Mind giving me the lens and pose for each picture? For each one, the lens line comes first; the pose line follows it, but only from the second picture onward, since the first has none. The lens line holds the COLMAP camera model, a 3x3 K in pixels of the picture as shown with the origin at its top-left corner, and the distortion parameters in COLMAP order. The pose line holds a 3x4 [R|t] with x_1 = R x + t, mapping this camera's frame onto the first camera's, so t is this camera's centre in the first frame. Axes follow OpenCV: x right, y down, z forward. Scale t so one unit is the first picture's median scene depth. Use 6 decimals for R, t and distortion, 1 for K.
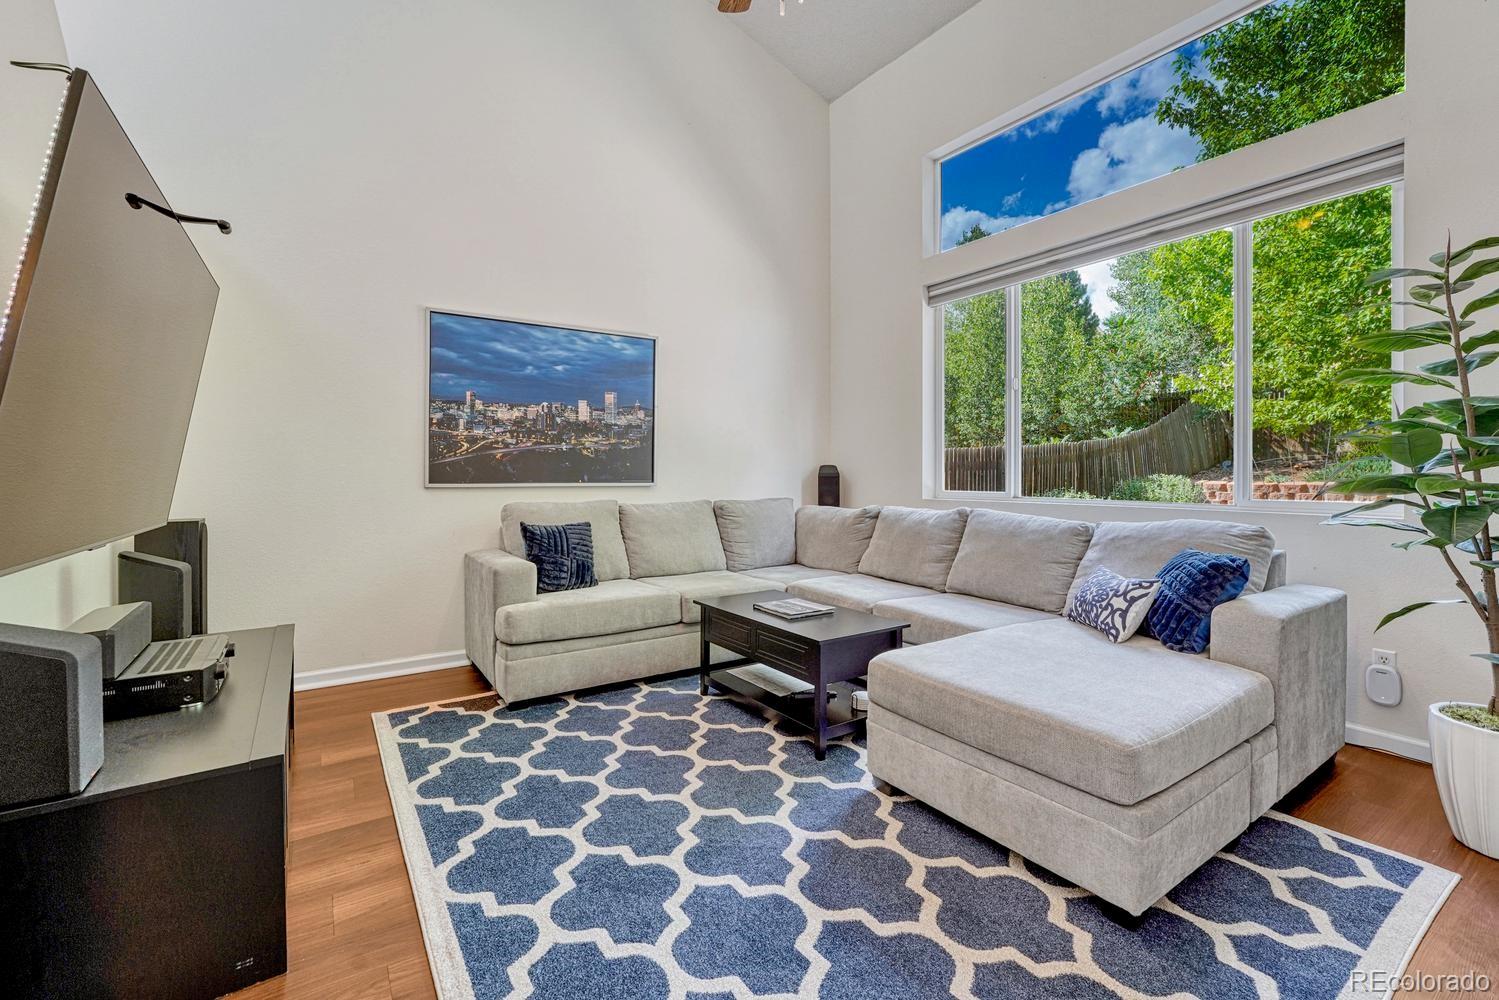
lens RADIAL K [[645.8, 0, 756.8], [0, 645.8, 473.6], [0, 0, 1]] dist [-0.011916, 0.000438]
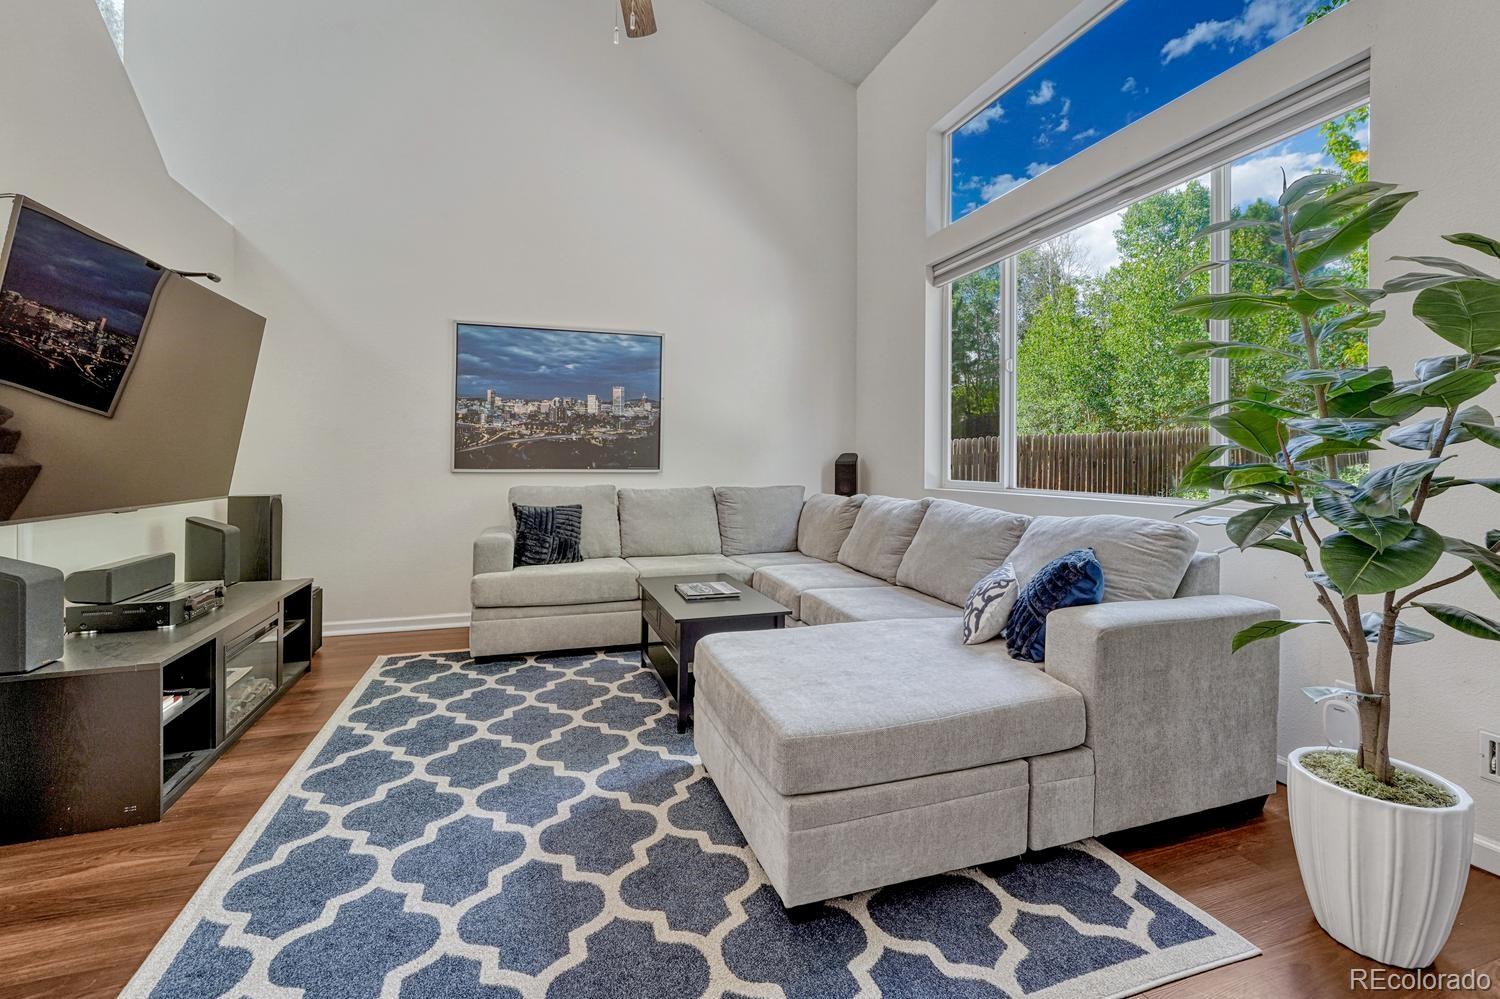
lens RADIAL K [[648.6, 0, 747.6], [0, 648.6, 454.9], [0, 0, 1]] dist [-0.013148, -0.000258]
pose [[0.961073, 0.001040, -0.276294, 0.424704], [-0.003951, 0.999942, -0.009980, -0.000469], [0.276267, 0.010683, 0.961021, 0.007443]]
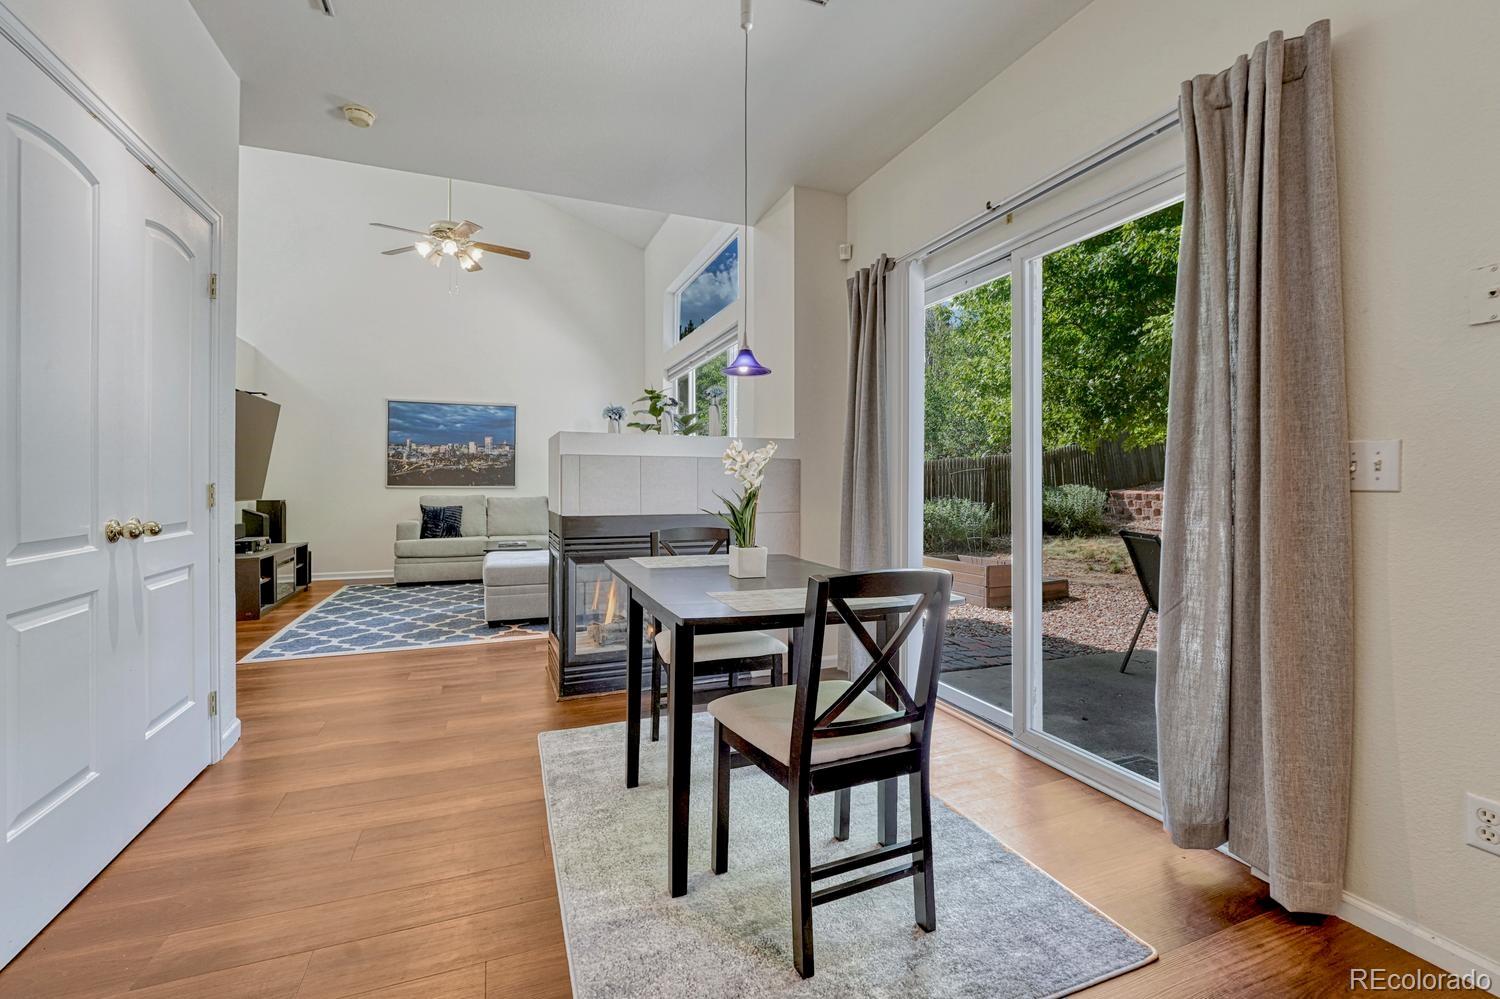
lens RADIAL K [[640.0, 0, 746.3], [0, 640.0, 484.4], [0, 0, 1]] dist [-0.011048, -0.000074]
pose [[0.976709, 0.000743, -0.214567, 1.300378], [-0.001336, 0.999996, -0.002616, 0.019393], [0.214565, 0.002842, 0.976706, -0.915341]]
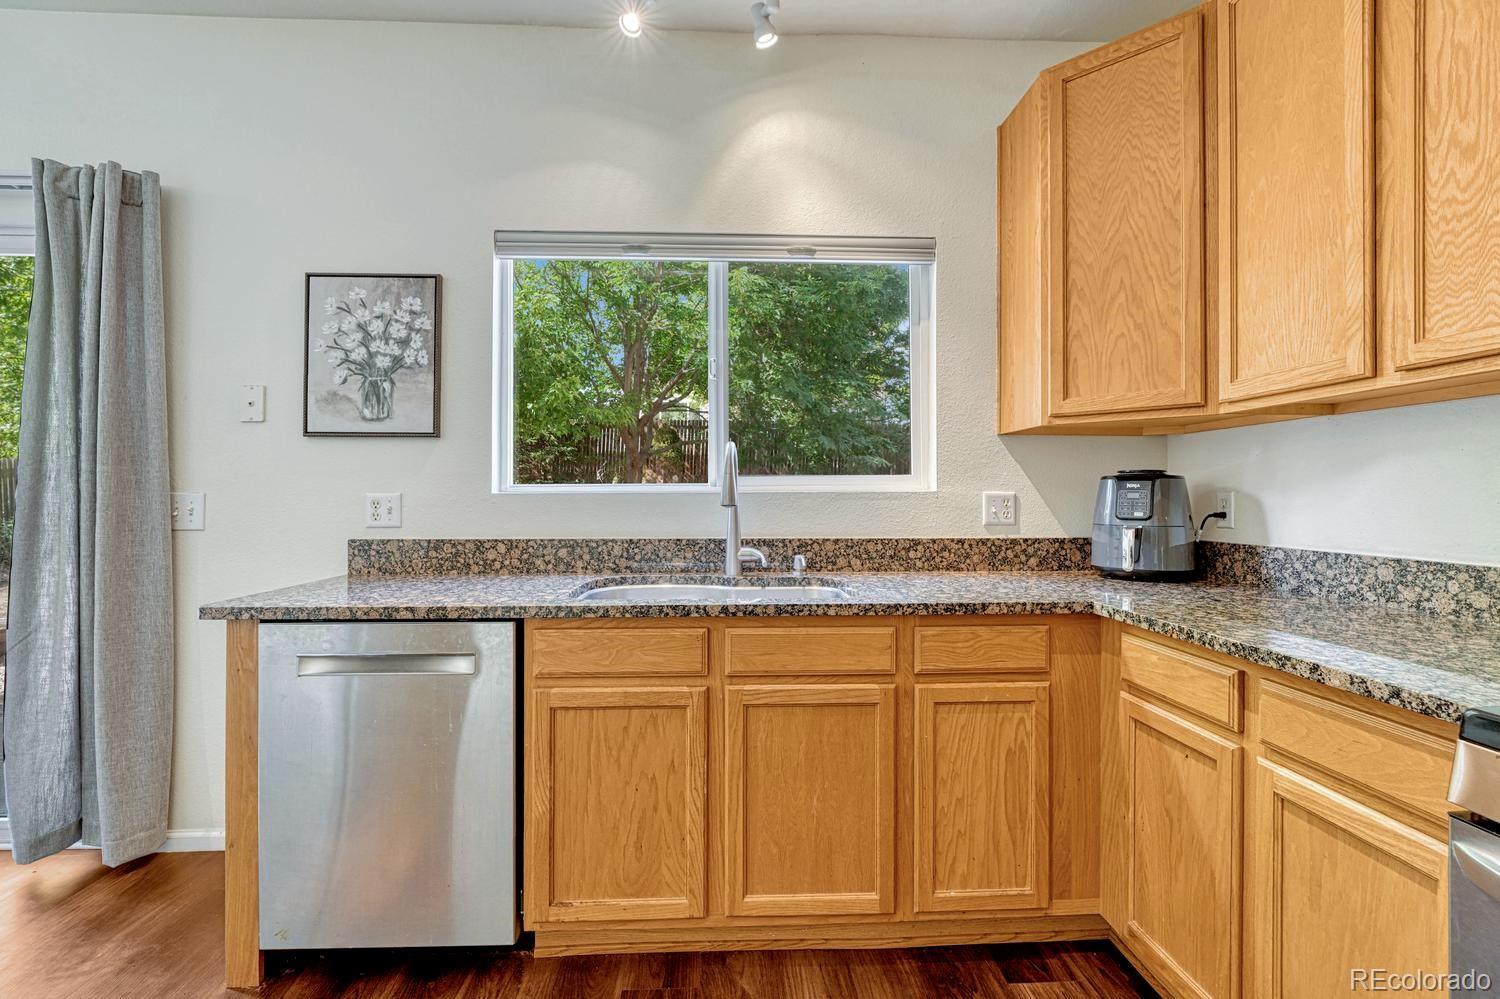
lens RADIAL K [[646.1, 0, 746.0], [0, 646.1, 491.1], [0, 0, 1]] dist [-0.014444, 0.003930]
pose [[0.523893, 0.008066, 0.851746, 1.404476], [-0.000958, 0.999960, -0.008881, -0.015419], [-0.851783, 0.003837, 0.523880, -1.217105]]
